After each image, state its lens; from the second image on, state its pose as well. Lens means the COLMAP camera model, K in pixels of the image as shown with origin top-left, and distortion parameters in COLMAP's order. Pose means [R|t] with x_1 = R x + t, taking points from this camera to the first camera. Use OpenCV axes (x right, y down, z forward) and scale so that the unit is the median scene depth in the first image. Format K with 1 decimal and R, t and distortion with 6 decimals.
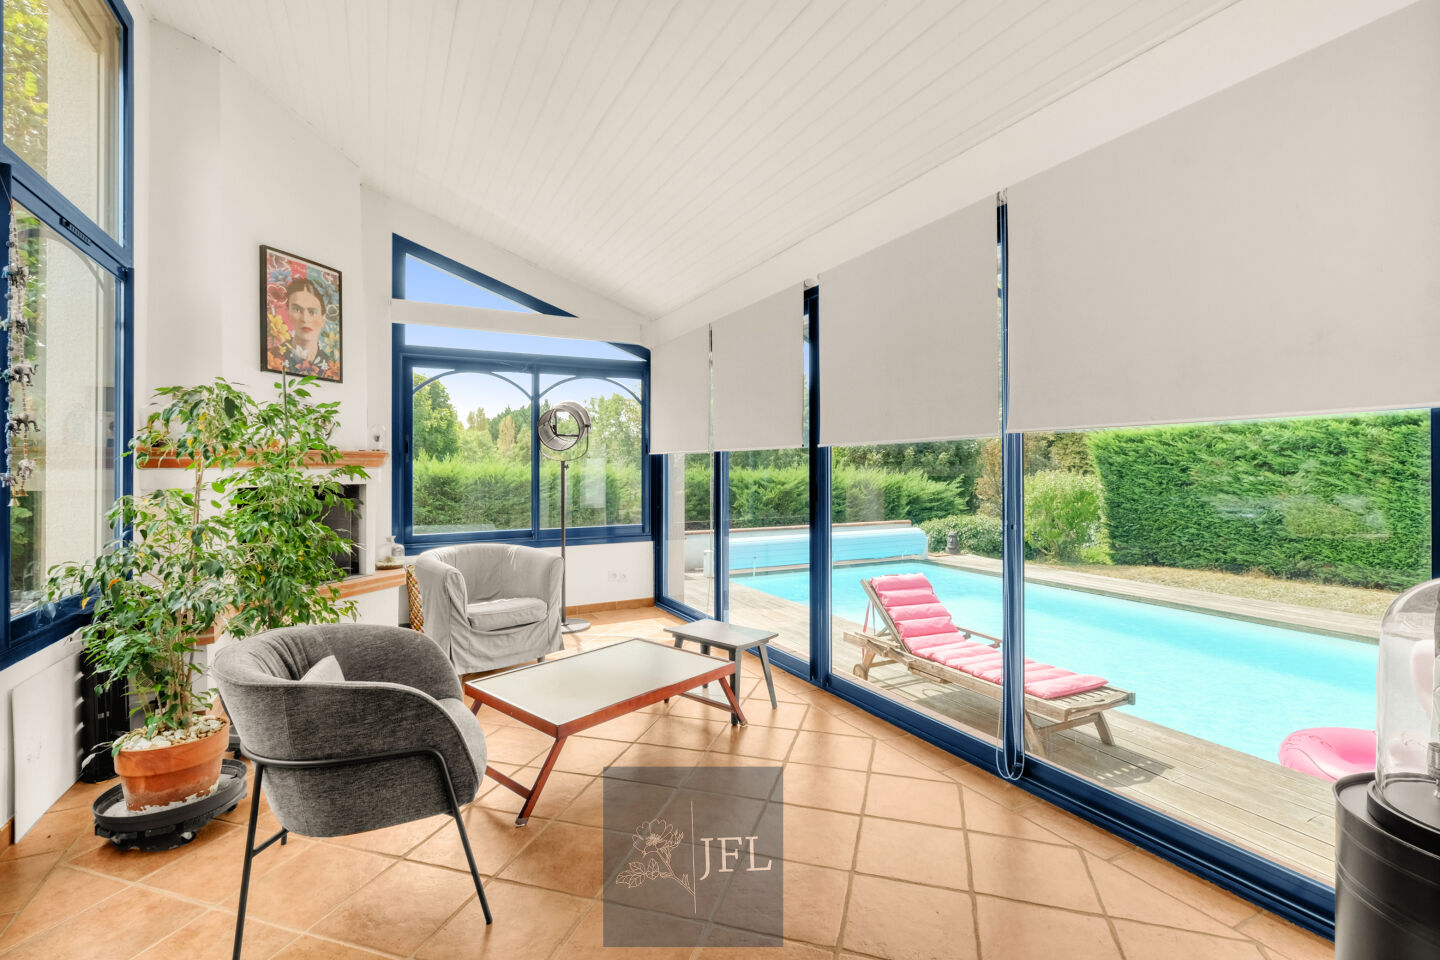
lens RADIAL K [[654.2, 0, 714.6], [0, 654.2, 472.5], [0, 0, 1]] dist [-0.004395, 0.000767]
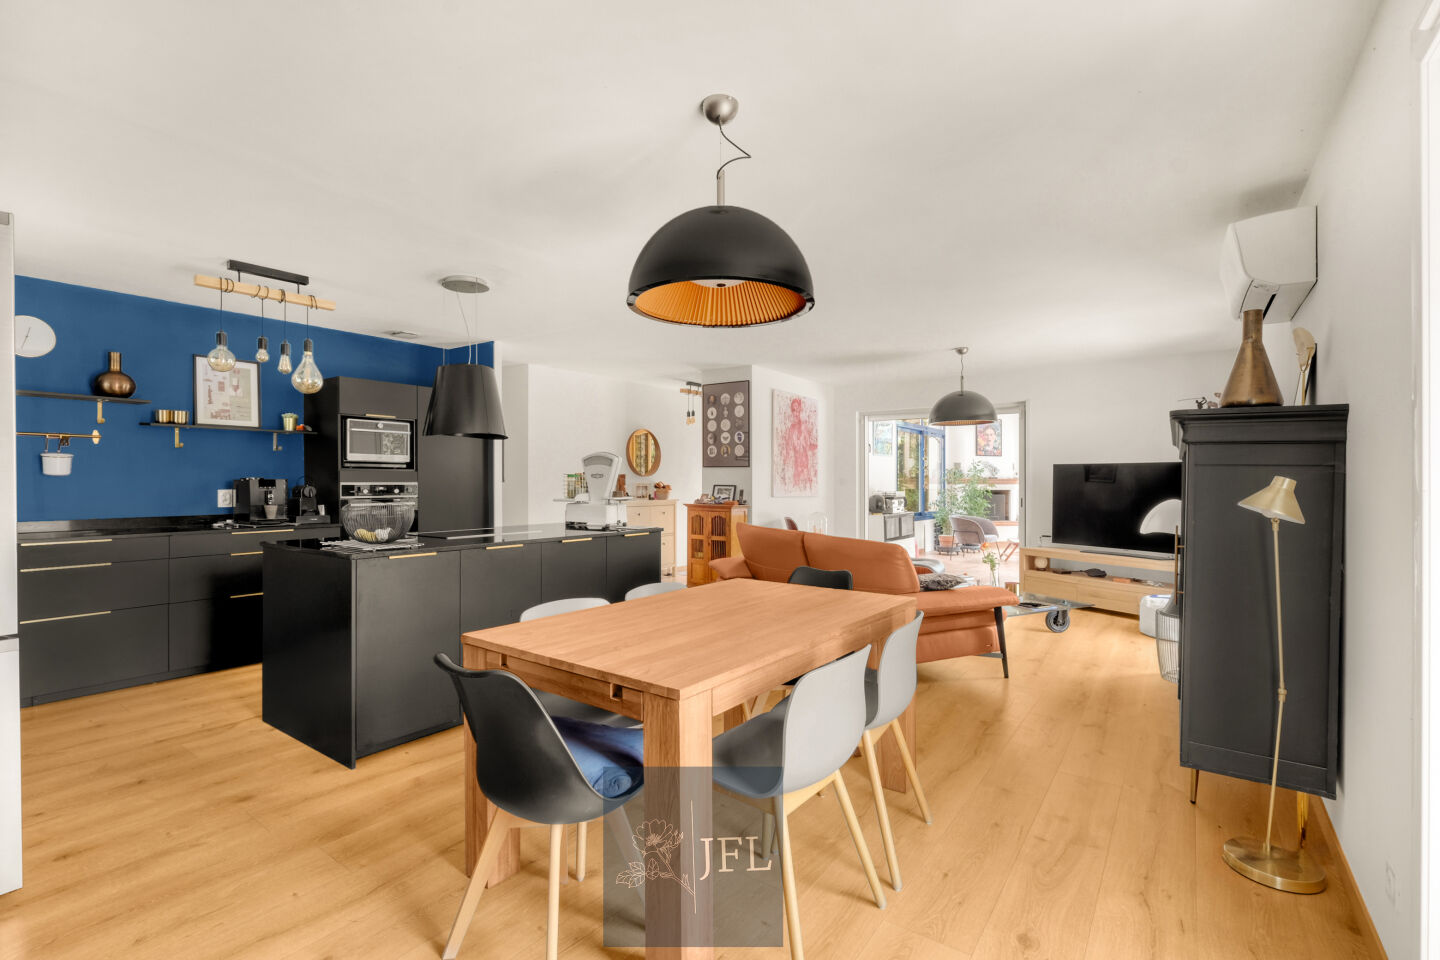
lens RADIAL K [[654.2, 0, 713.3], [0, 654.2, 482.7], [0, 0, 1]] dist [-0.004395, 0.000767]
pose [[0.456645, 0.004264, -0.889639, 1.957725], [0.001319, 0.999984, 0.005470, -0.044889], [0.889648, -0.003671, 0.456632, -2.024104]]
